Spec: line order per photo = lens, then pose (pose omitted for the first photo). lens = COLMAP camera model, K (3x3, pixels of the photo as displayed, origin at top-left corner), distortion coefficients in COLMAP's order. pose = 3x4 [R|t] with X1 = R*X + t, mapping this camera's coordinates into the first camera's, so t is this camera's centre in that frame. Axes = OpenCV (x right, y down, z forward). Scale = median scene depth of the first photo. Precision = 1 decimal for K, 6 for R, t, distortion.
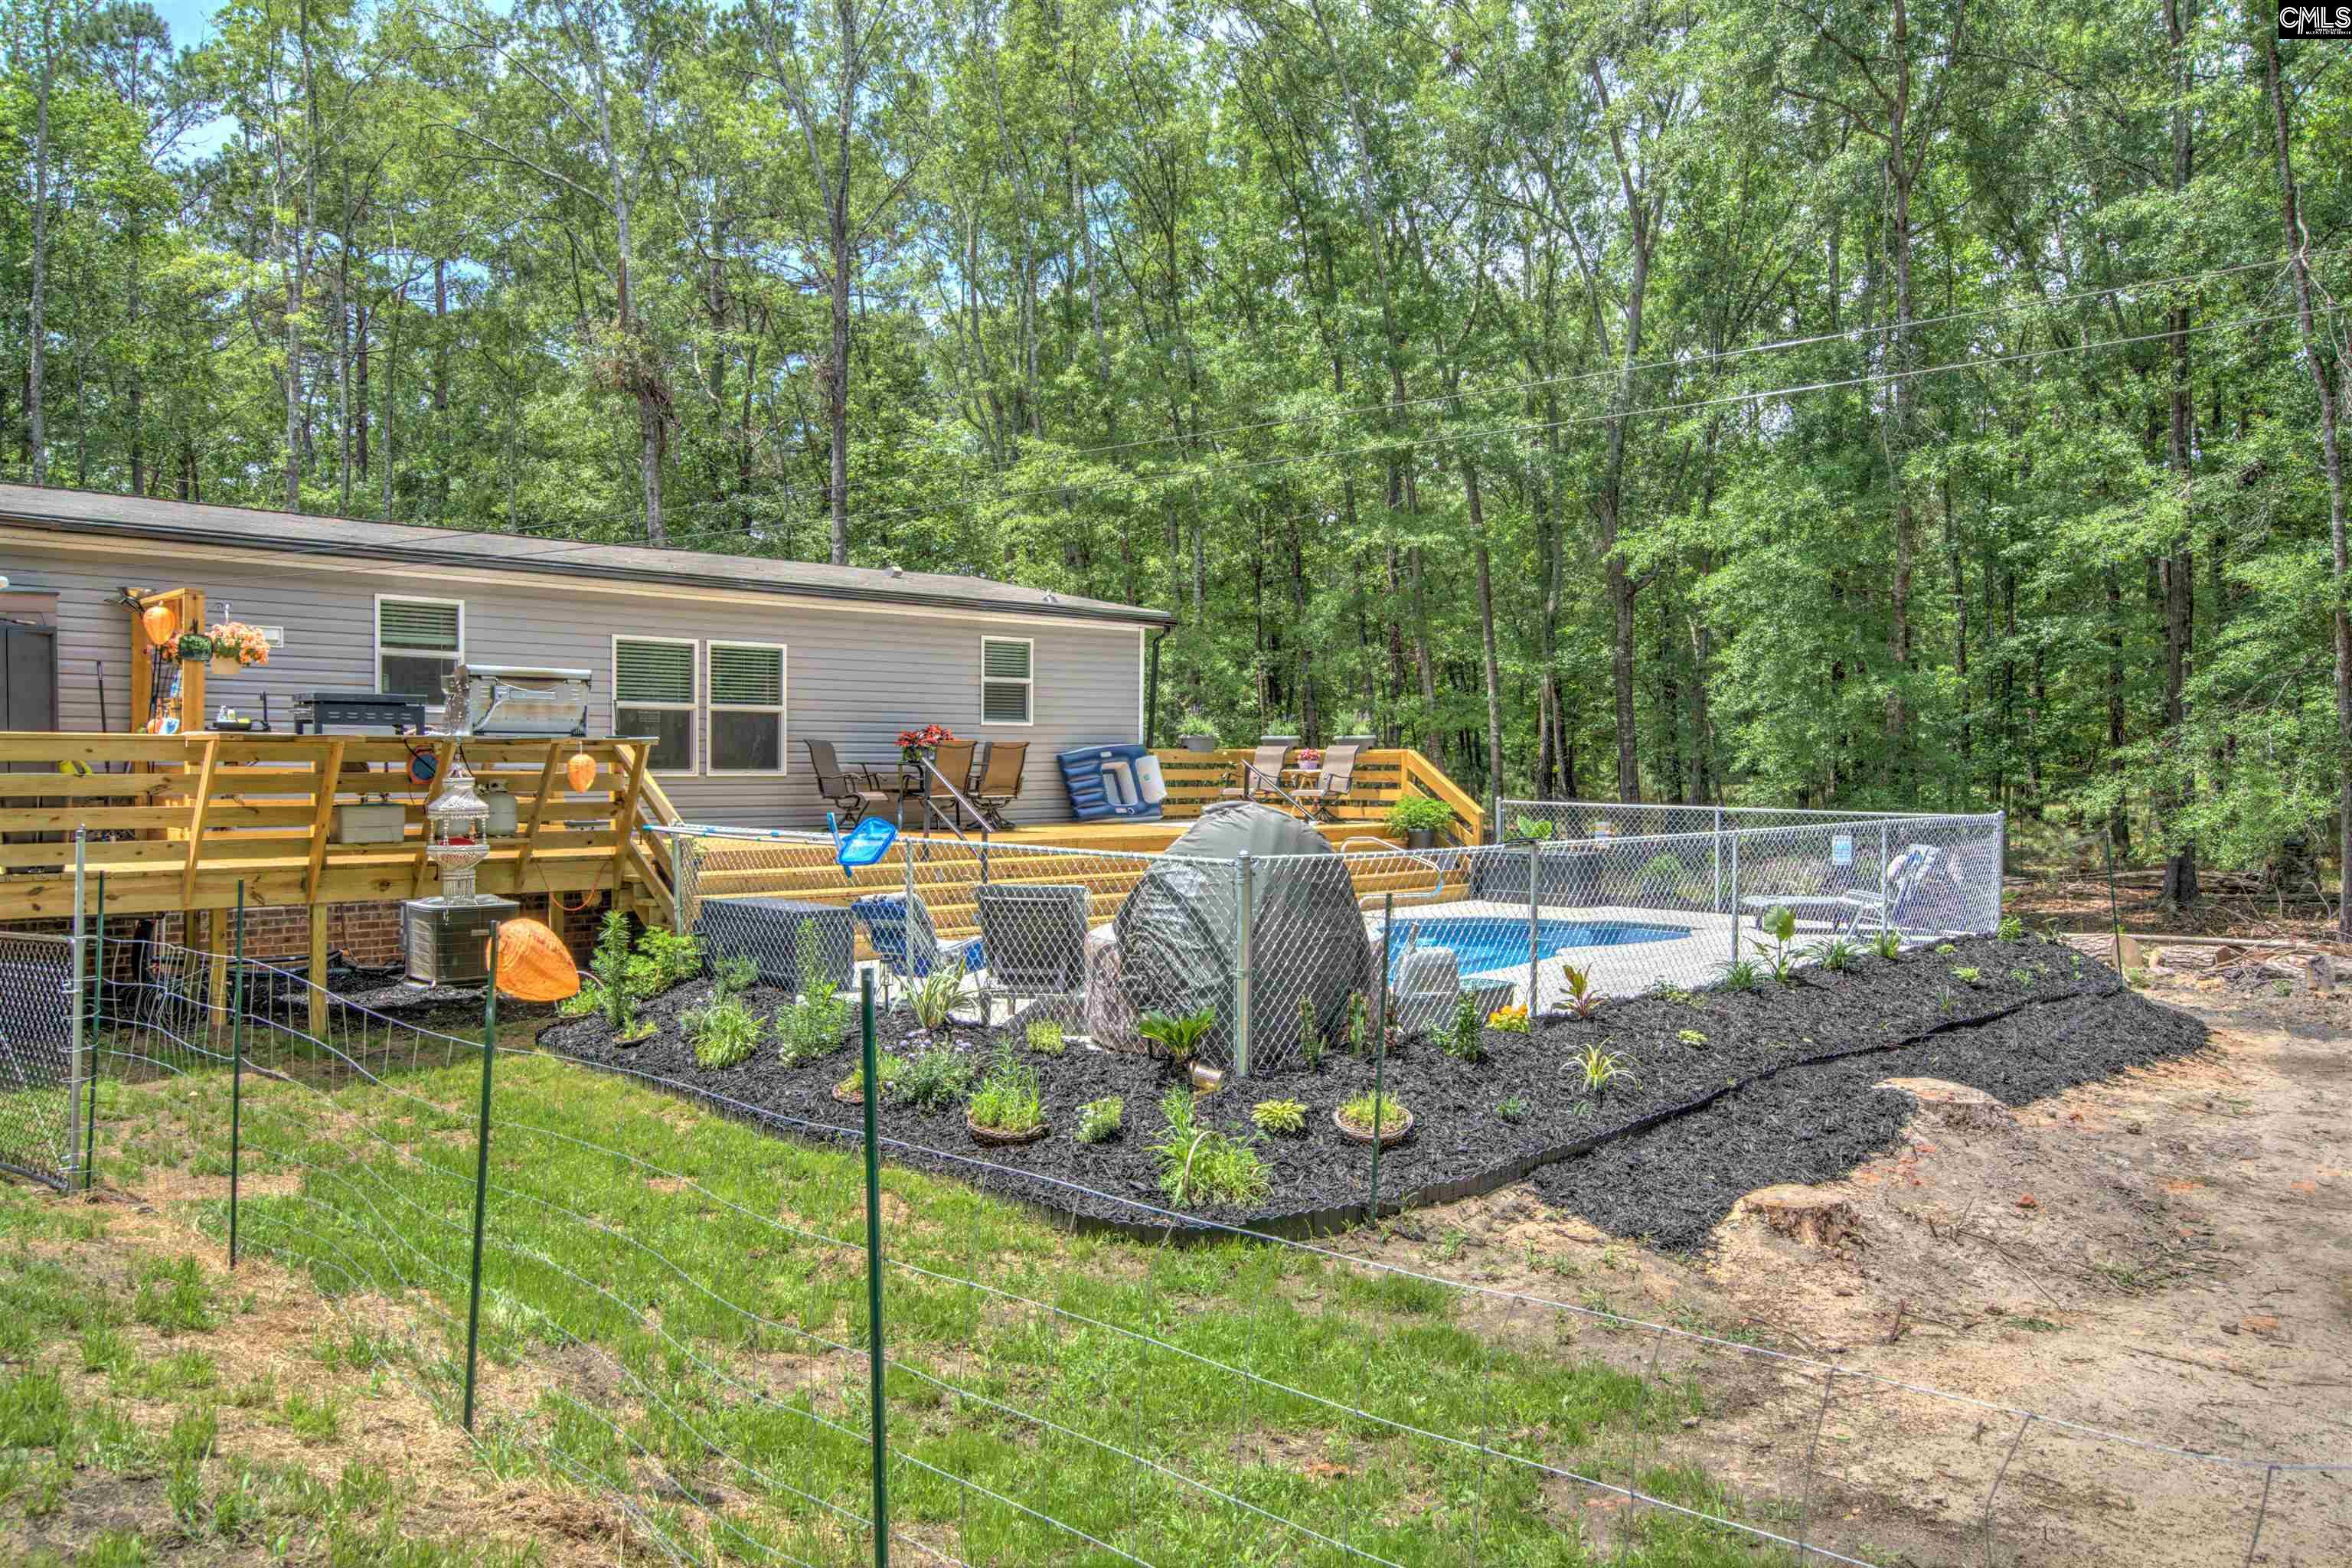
lens RADIAL K [[1696.2, 0, 1158.5], [0, 1696.2, 789.4], [0, 0, 1]] dist [-0.058071, 0.014817]
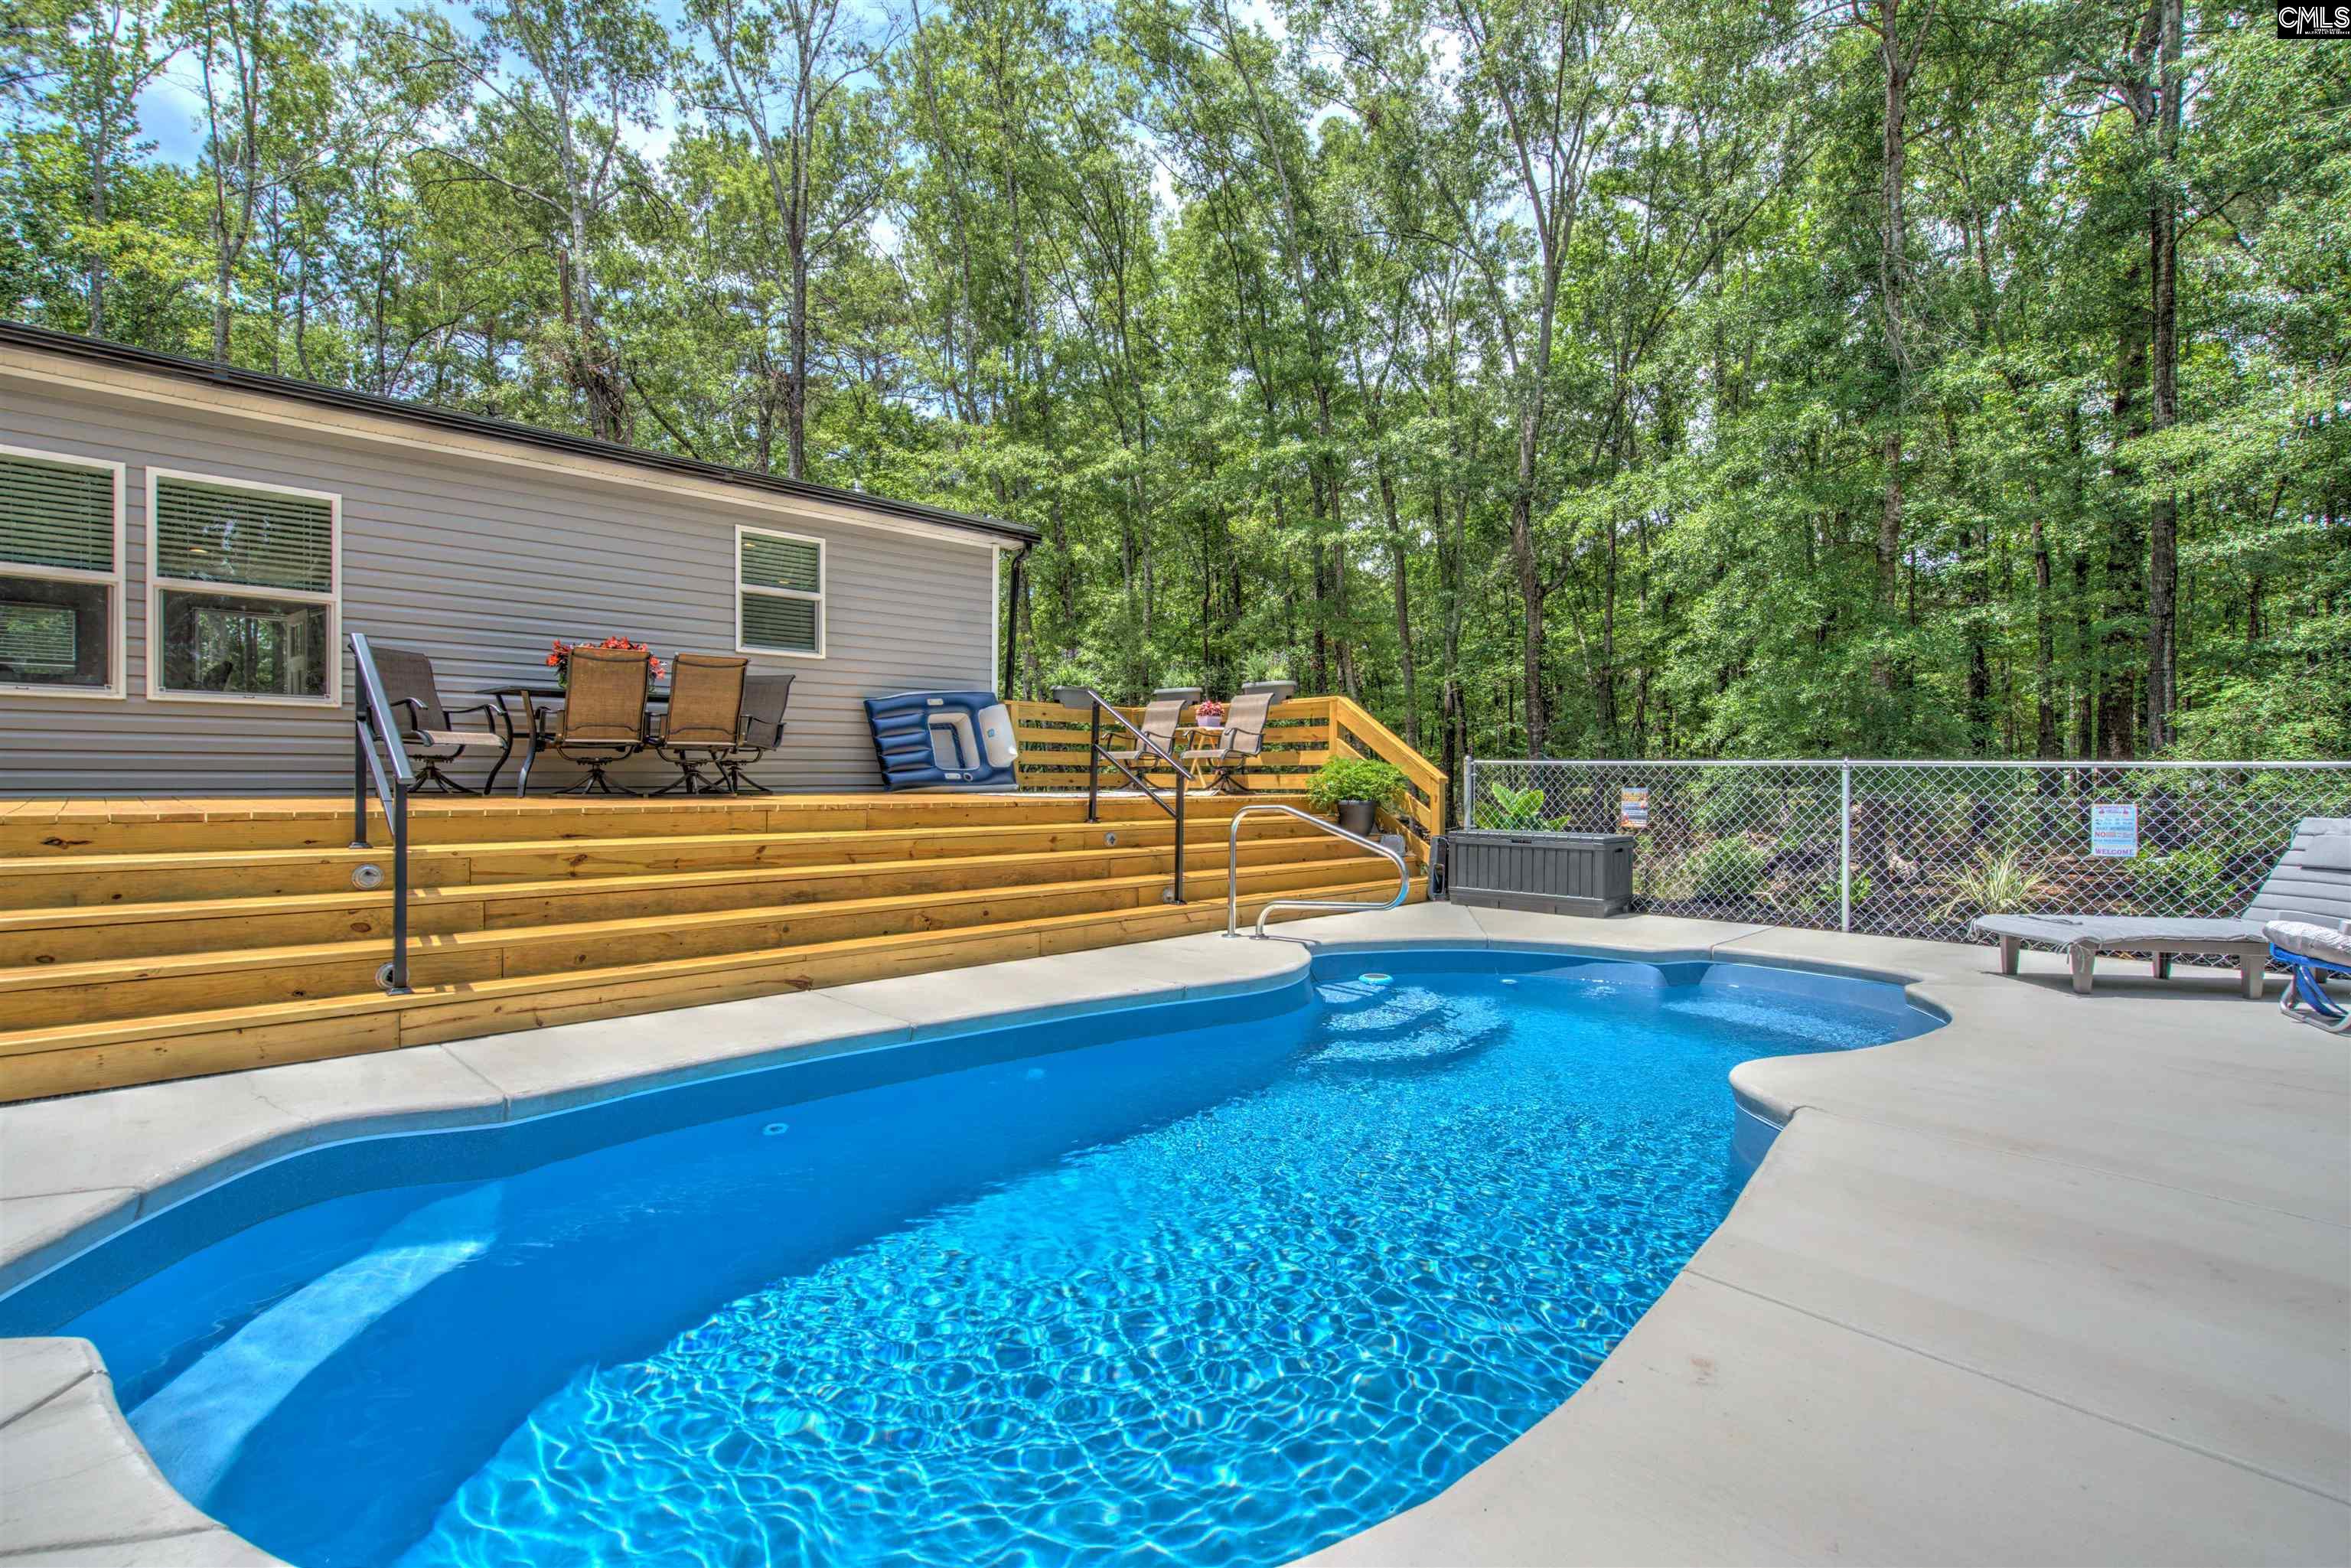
lens RADIAL K [[1086.7, 0, 1160.3], [0, 1086.7, 788.7], [0, 0, 1]] dist [0.000560, -0.000124]
pose [[0.999974, 0.001950, -0.006963, 0.072098], [-0.001990, 0.999981, -0.005816, 0.020353], [0.006952, 0.005829, 0.999959, 0.520823]]
